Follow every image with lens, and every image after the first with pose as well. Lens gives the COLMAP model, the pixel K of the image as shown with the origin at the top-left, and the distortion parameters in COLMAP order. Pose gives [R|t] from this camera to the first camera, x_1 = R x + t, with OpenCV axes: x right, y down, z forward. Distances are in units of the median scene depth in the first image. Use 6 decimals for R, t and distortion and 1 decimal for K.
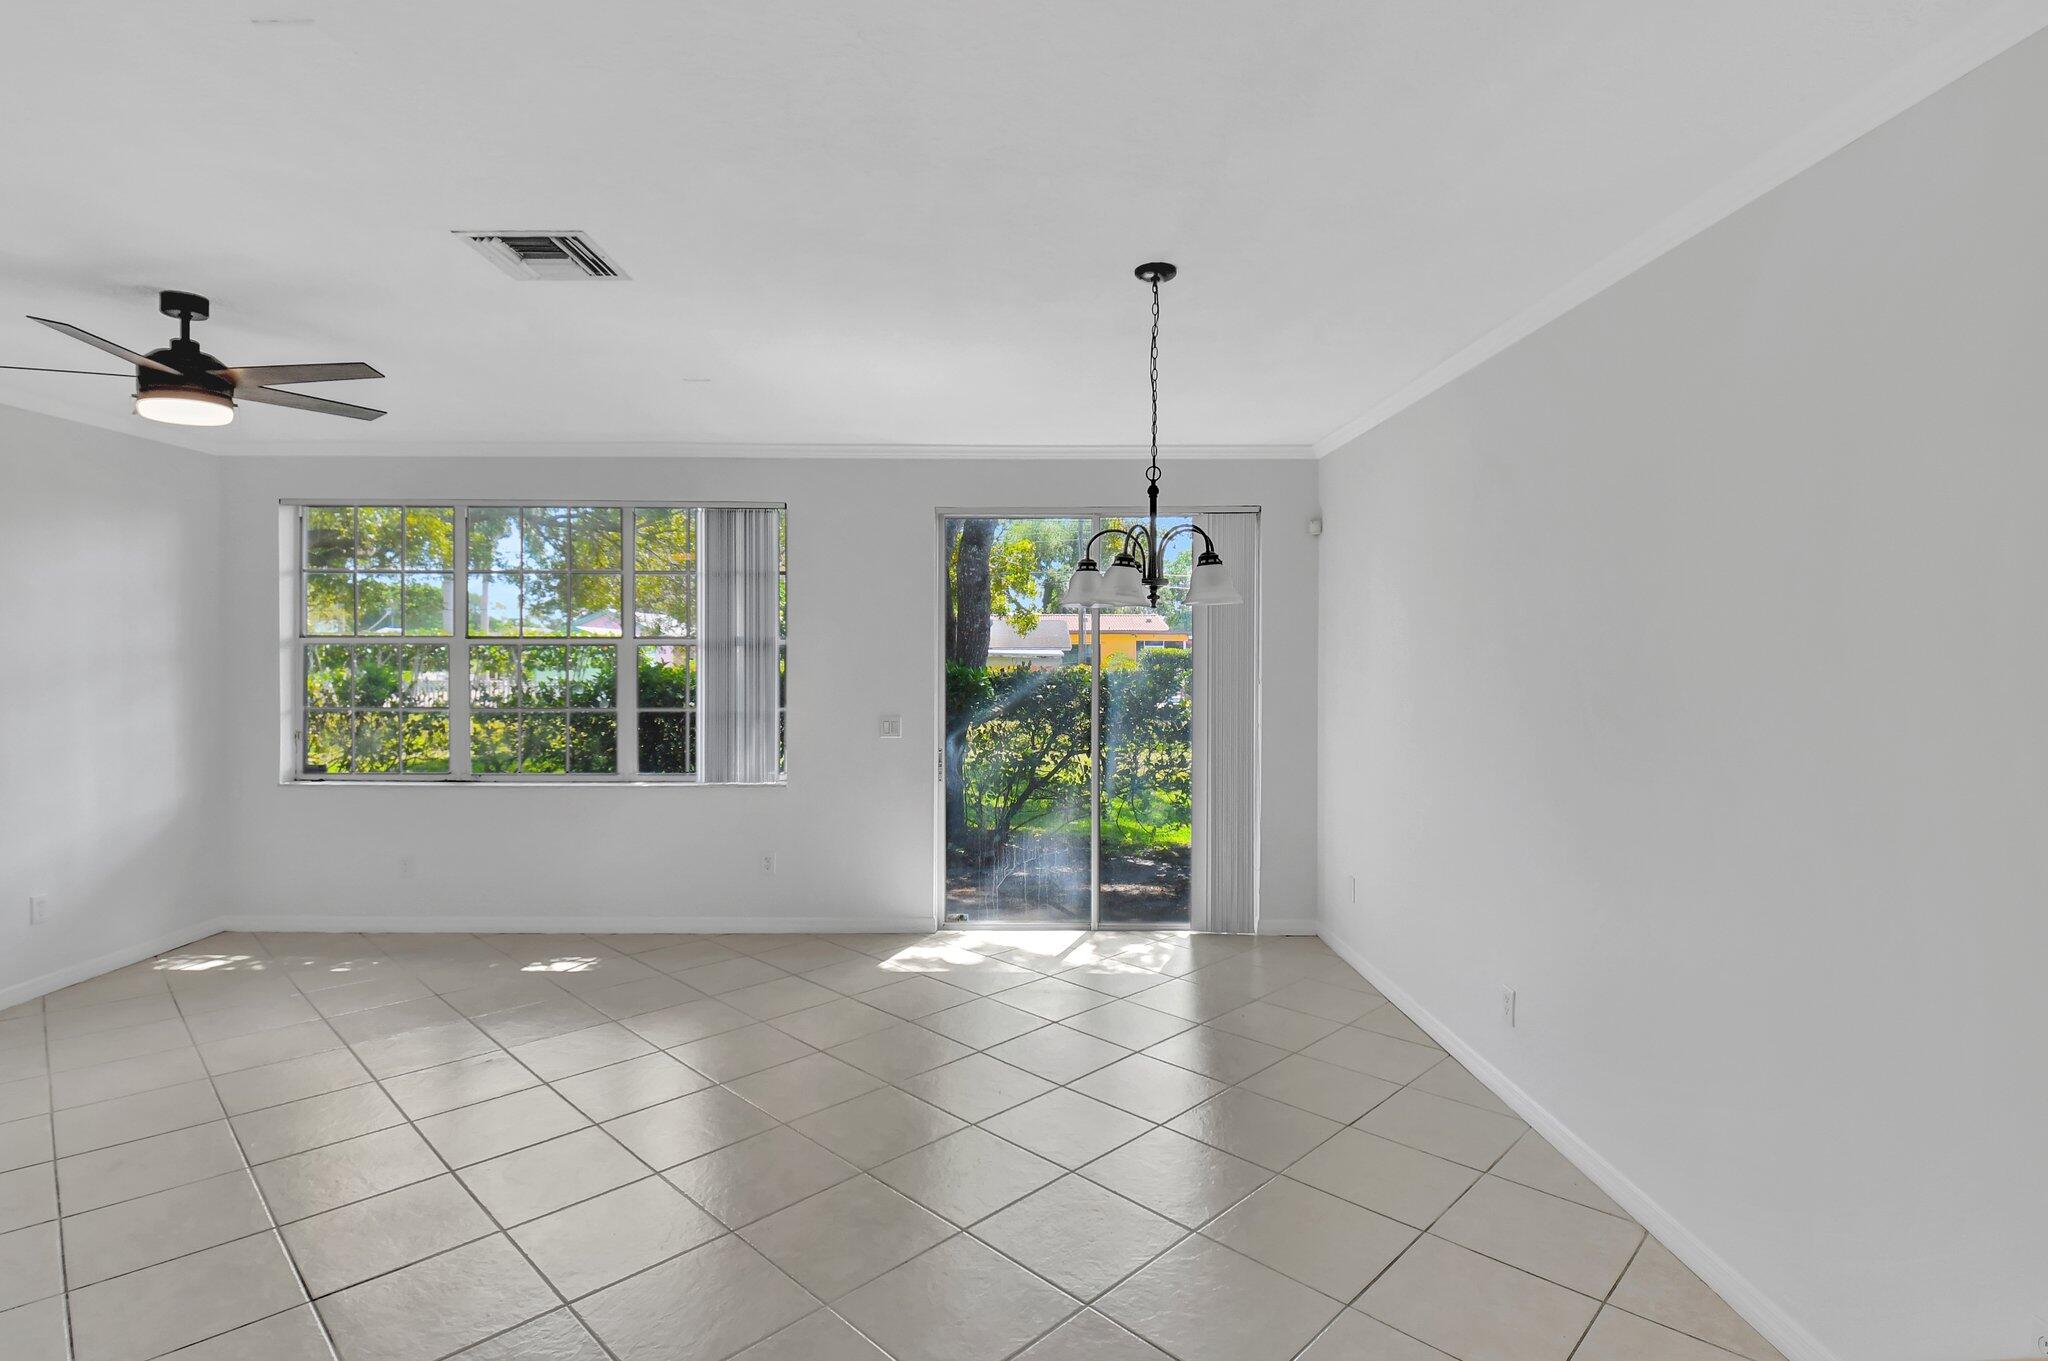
lens RADIAL K [[993.7, 0, 1021.7], [0, 993.7, 651.8], [0, 0, 1]] dist [-0.024603, -0.000012]
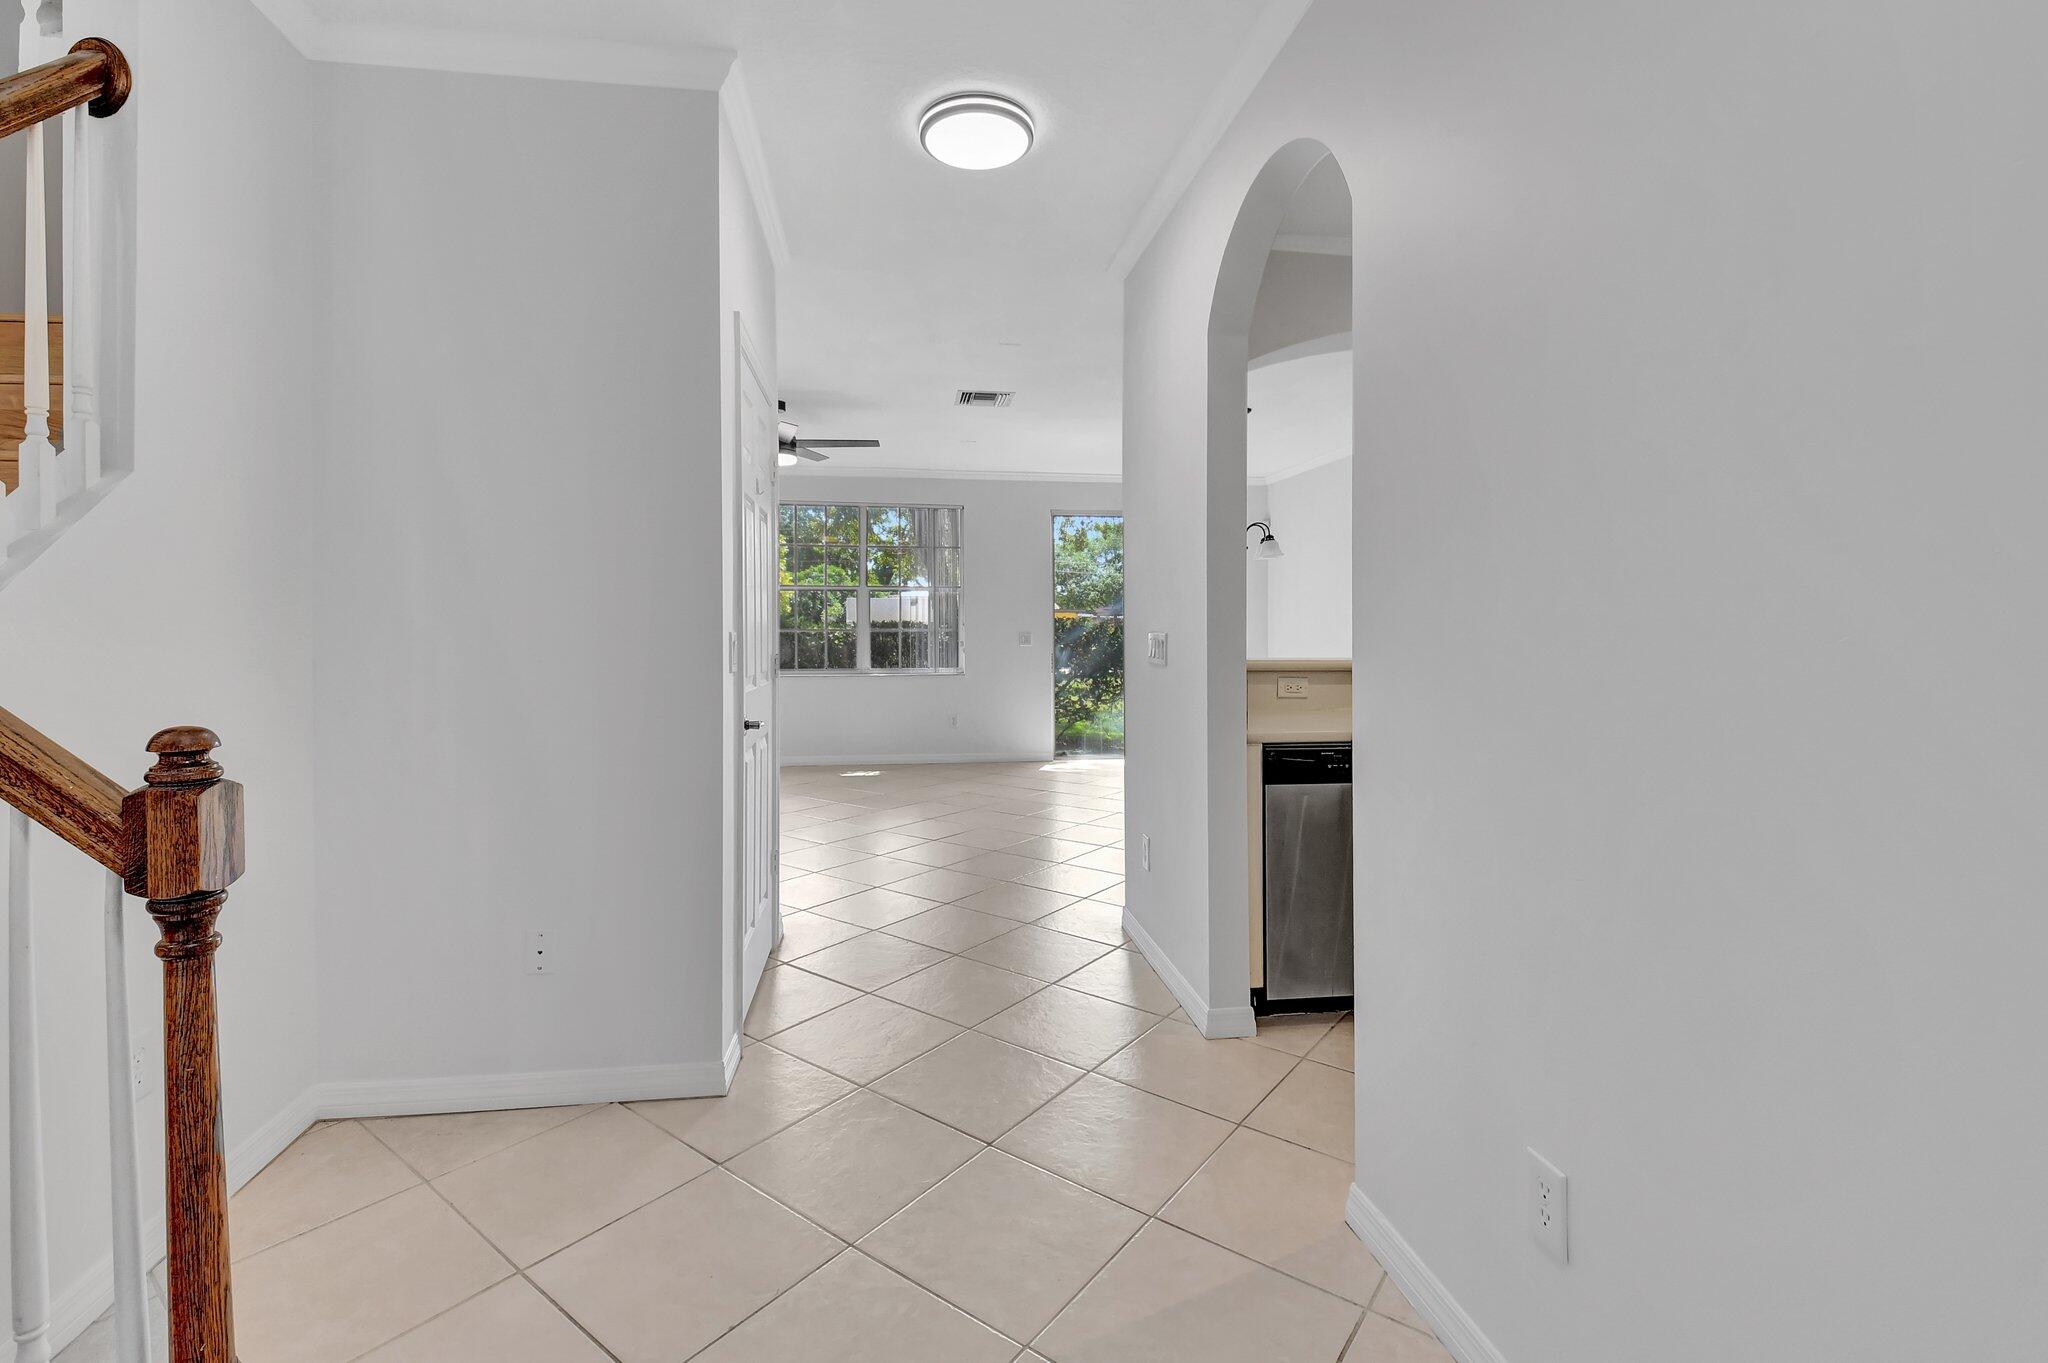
lens RADIAL K [[918.6, 0, 1026.9], [0, 918.6, 608.1], [0, 0, 1]] dist [0.000288, -0.000745]
pose [[0.991656, -0.000595, 0.128911, -0.336887], [0.004223, 0.999603, -0.027871, 0.066928], [-0.128843, 0.028182, 0.991264, -0.552815]]
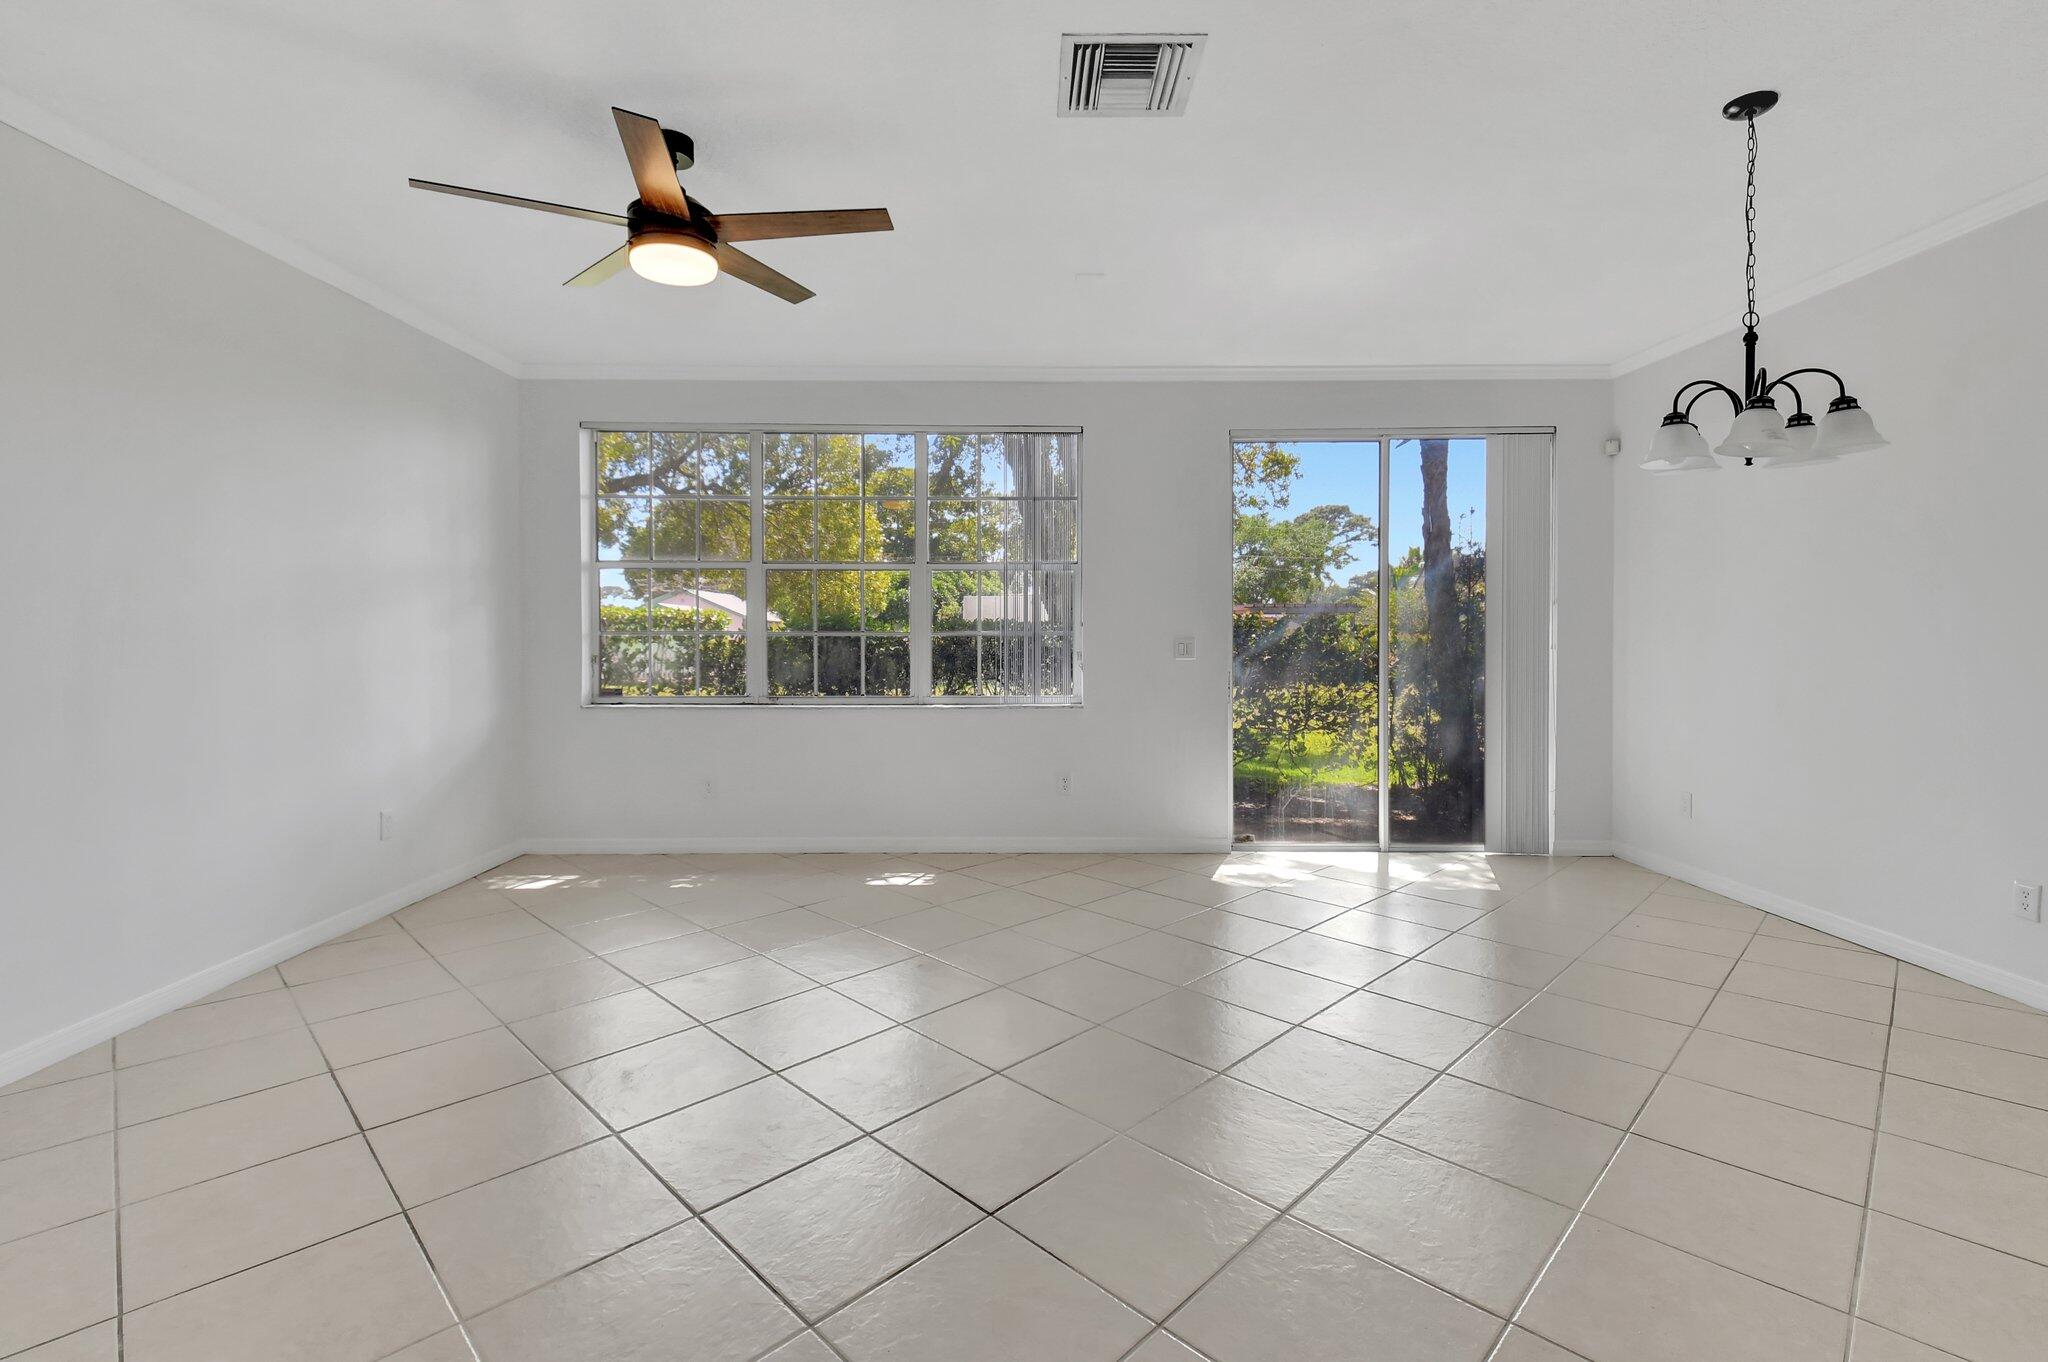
lens RADIAL K [[916.0, 0, 1021.8], [0, 916.0, 641.2], [0, 0, 1]] dist [0.002954, -0.000122]
pose [[0.999934, -0.003395, -0.010946, -0.294809], [0.003481, 0.999963, 0.007811, 0.061601], [0.010919, -0.007848, 0.999910, 0.069022]]
